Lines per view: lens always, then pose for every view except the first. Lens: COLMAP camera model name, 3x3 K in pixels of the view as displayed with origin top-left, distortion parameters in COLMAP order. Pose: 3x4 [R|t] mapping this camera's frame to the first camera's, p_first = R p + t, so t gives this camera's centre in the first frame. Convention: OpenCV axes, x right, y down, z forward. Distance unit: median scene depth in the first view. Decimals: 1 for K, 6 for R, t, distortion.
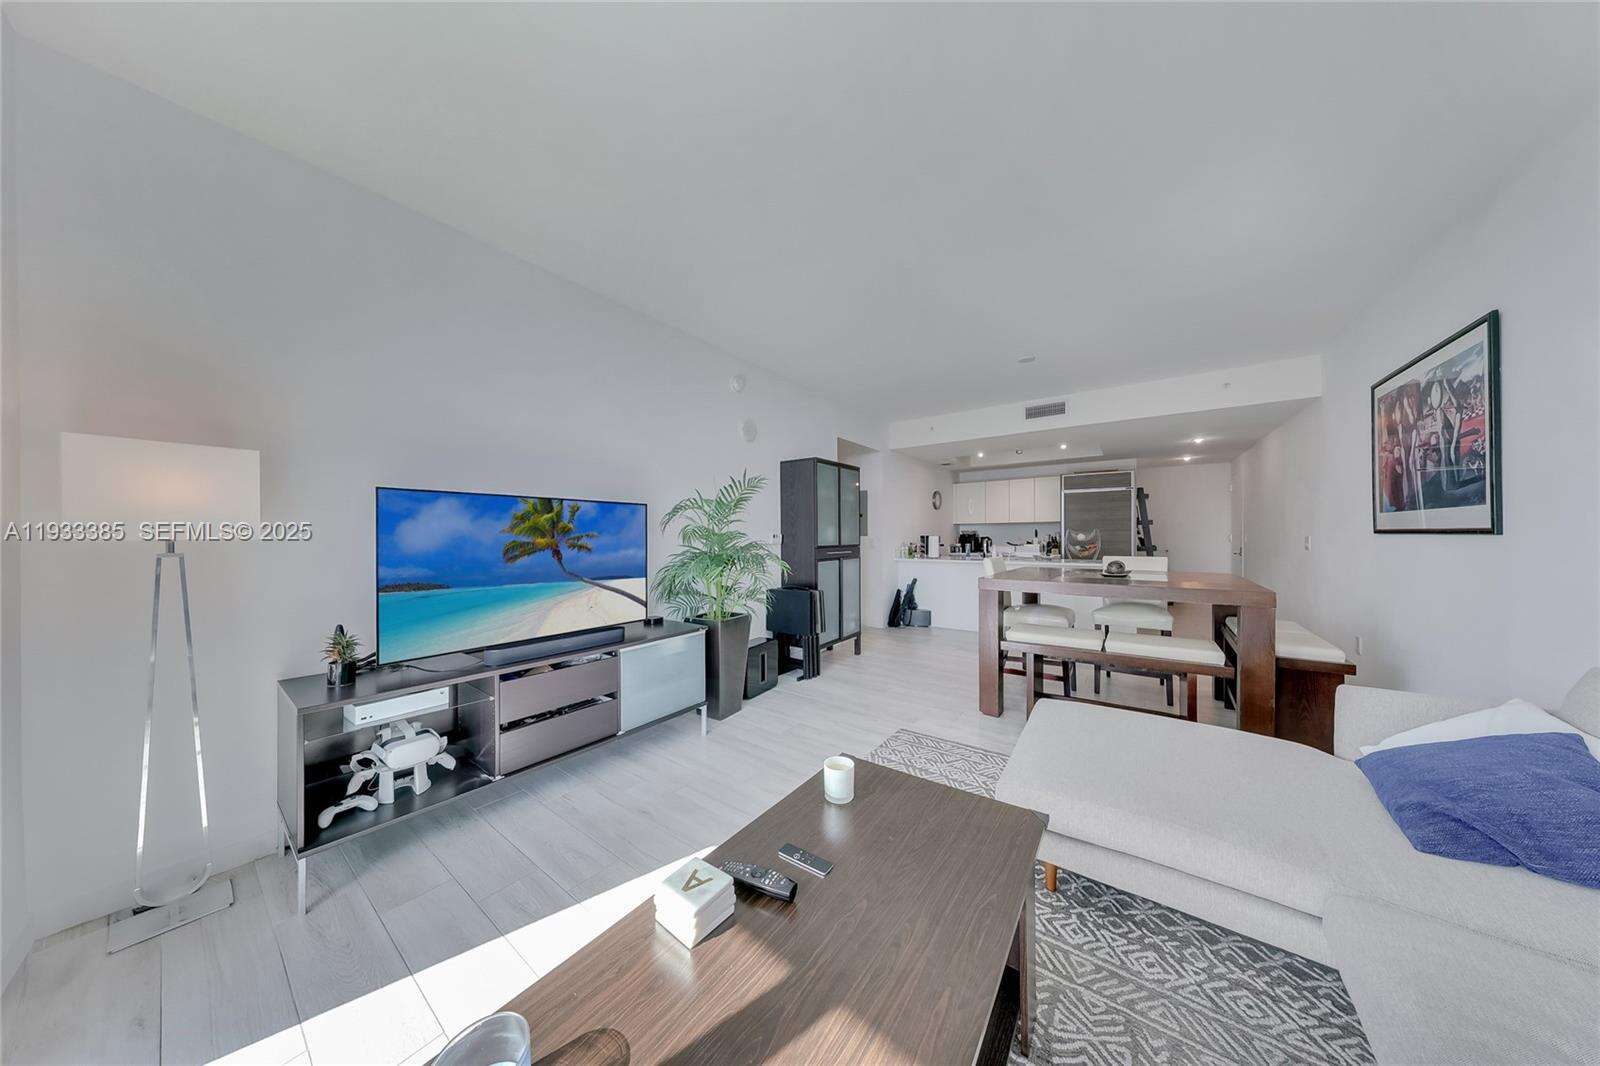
lens RADIAL K [[462.3, 0, 805.2], [0, 462.3, 537.4], [0, 0, 1]] dist [-0.000028, 0.000053]
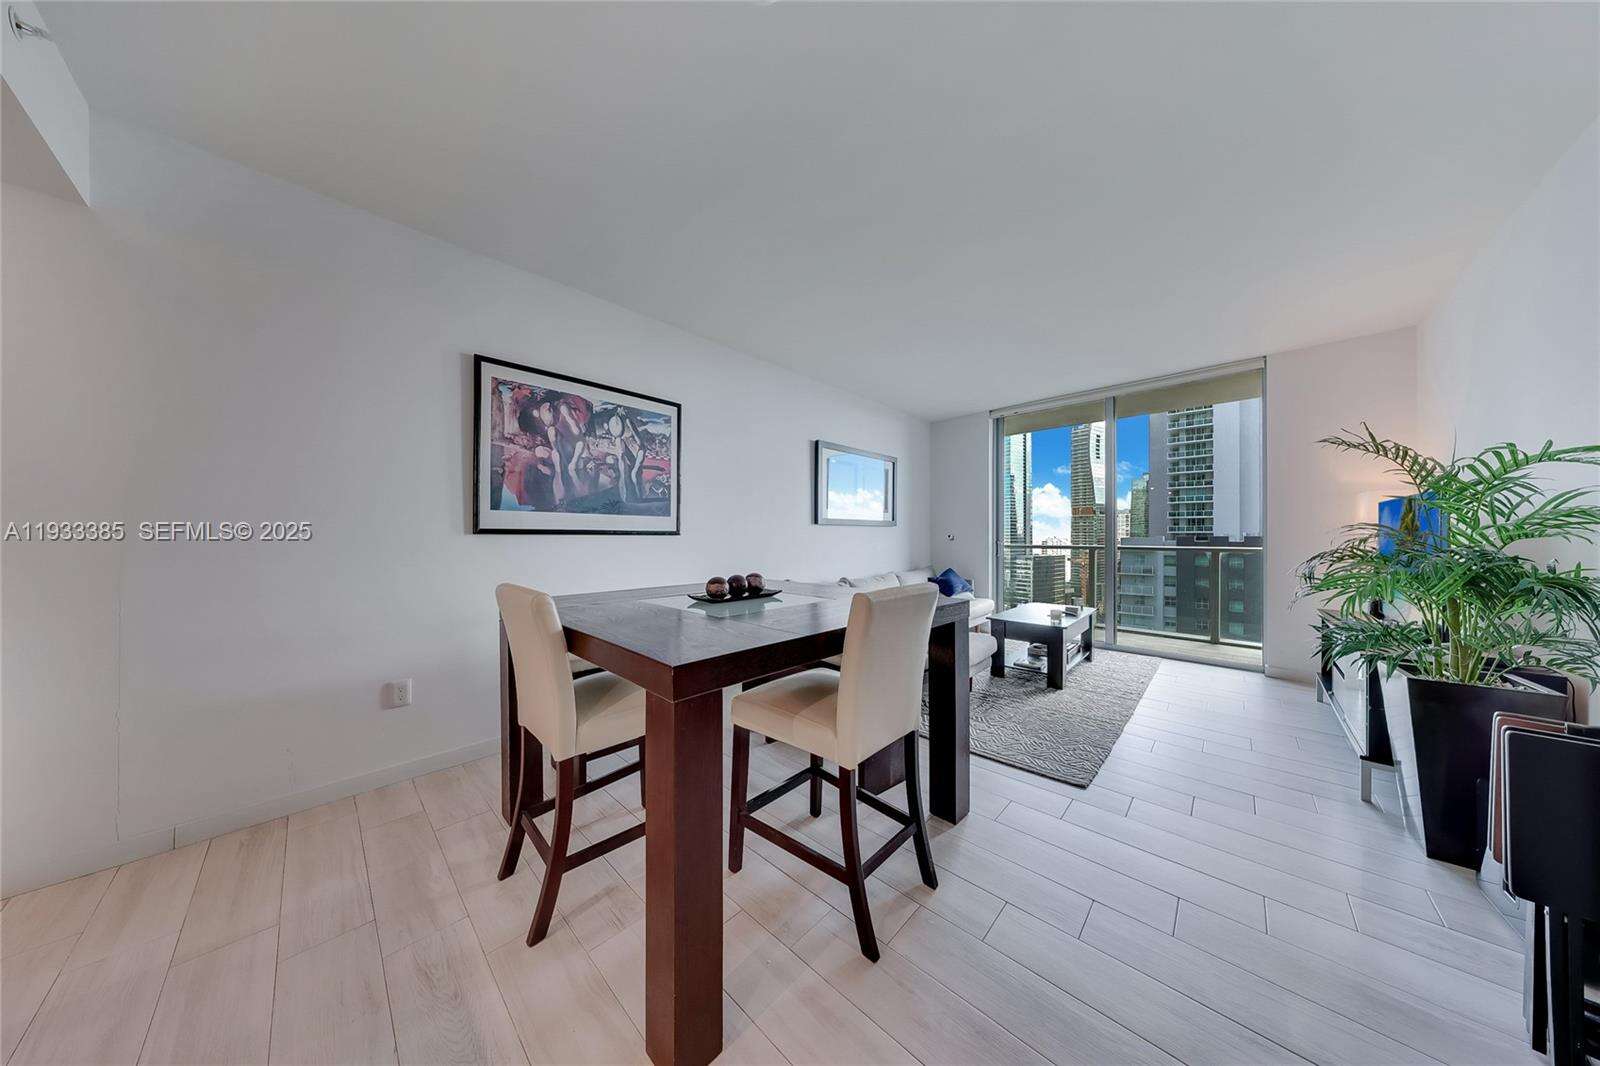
lens RADIAL K [[462.3, 0, 805.2], [0, 462.3, 537.4], [0, 0, 1]] dist [-0.000028, 0.000053]
pose [[-0.991293, 0.005124, 0.131576, 0.641112], [0.005797, 0.999972, 0.004733, -0.002976], [-0.131548, 0.005454, -0.991295, 2.075001]]
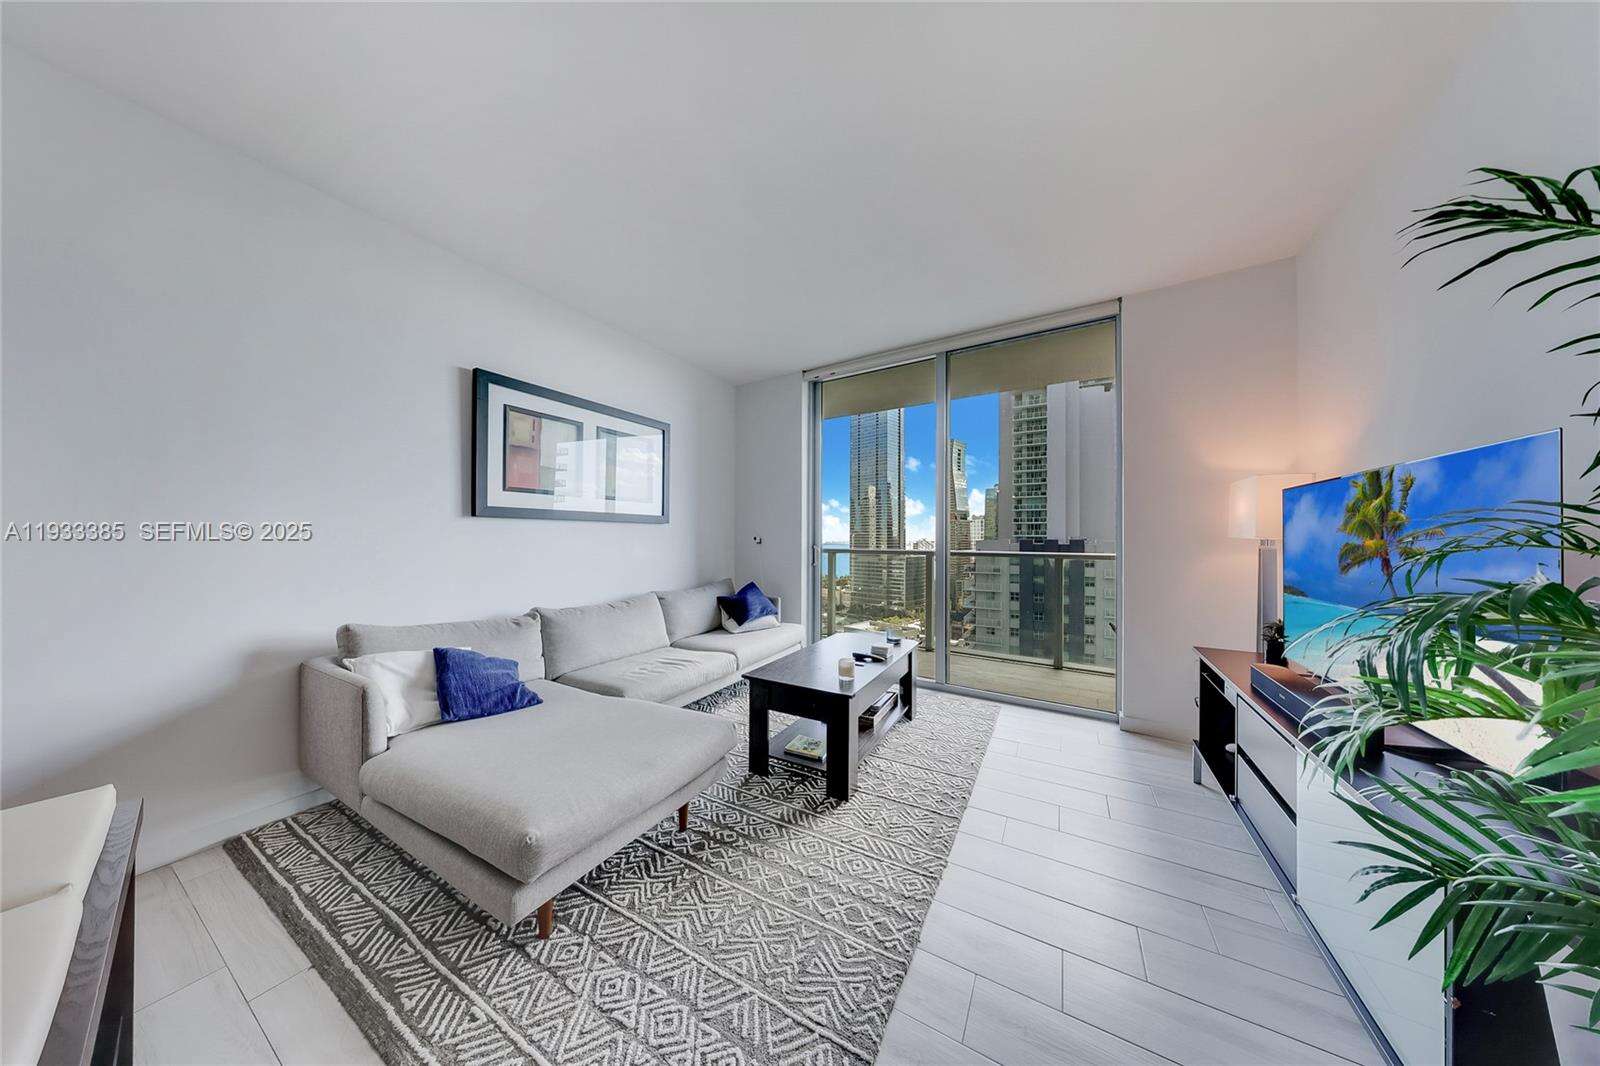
lens RADIAL K [[462.3, 0, 805.2], [0, 462.3, 537.4], [0, 0, 1]] dist [-0.000028, 0.000053]
pose [[-0.993909, 0.001228, -0.110197, 0.219165], [0.001124, 0.999999, 0.001006, 0.001520], [0.110198, 0.000876, -0.993909, 1.388687]]
